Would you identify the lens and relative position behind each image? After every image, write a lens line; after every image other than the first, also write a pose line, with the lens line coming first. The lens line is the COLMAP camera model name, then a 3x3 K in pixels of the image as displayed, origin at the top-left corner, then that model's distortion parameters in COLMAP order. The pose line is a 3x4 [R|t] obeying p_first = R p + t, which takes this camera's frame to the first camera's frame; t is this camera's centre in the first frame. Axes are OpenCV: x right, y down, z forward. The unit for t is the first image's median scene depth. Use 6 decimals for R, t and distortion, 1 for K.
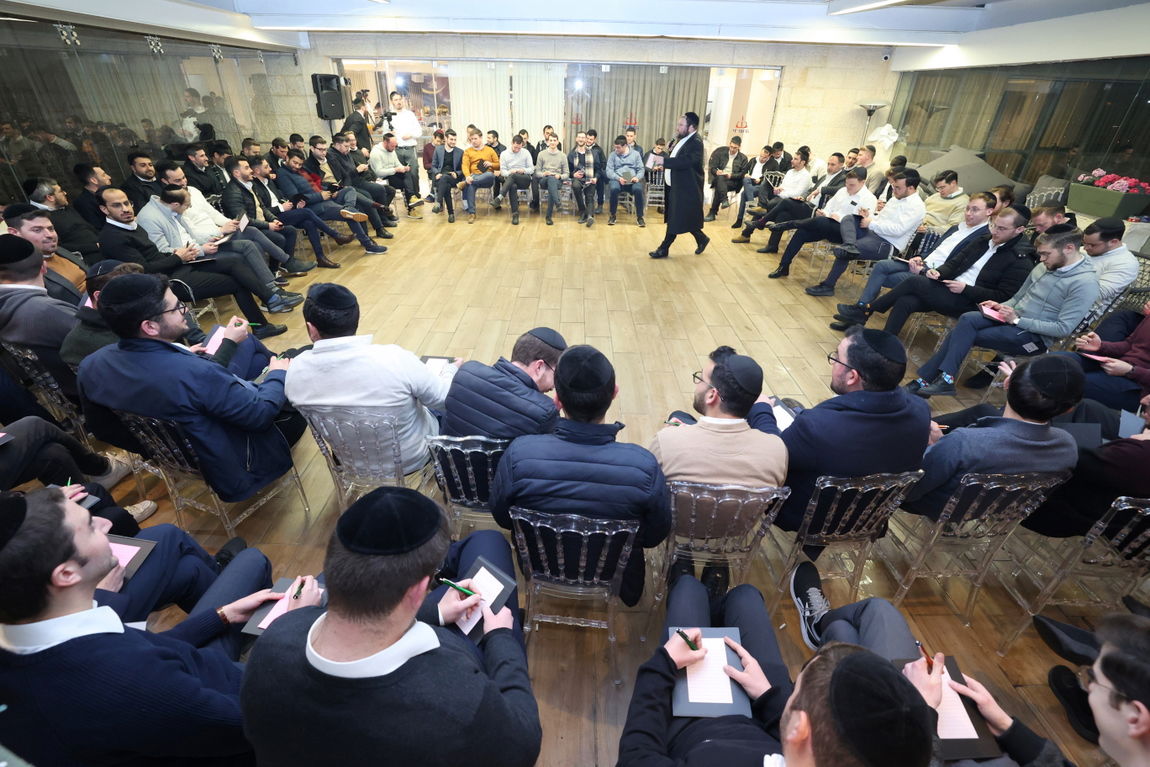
lens RADIAL K [[508.4, 0, 575.0], [0, 508.4, 383.5], [0, 0, 1]] dist [0.000688, -0.000130]
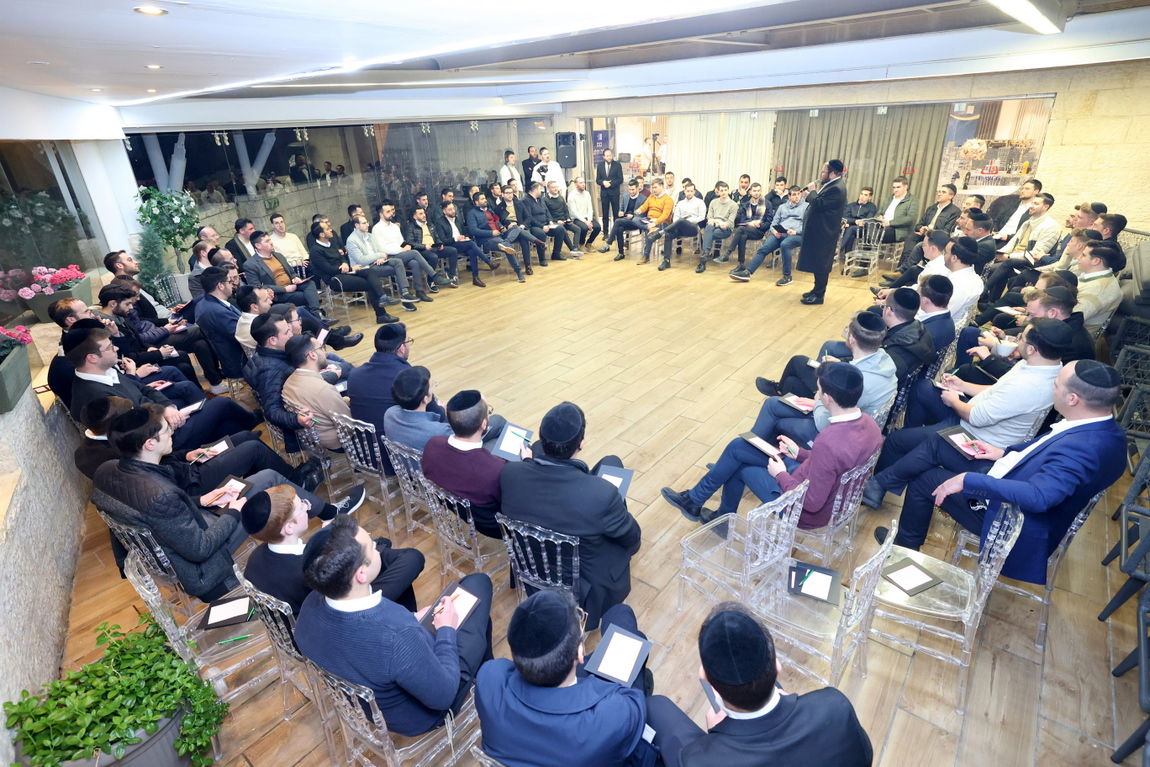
lens RADIAL K [[603.9, 0, 580.5], [0, 603.9, 399.0], [0, 0, 1]] dist [0.042704, 0.000295]
pose [[0.782659, 0.220259, -0.582177, 0.527798], [-0.264557, 0.964326, 0.009179, -0.023382], [0.563430, 0.146836, 0.813010, -0.060855]]
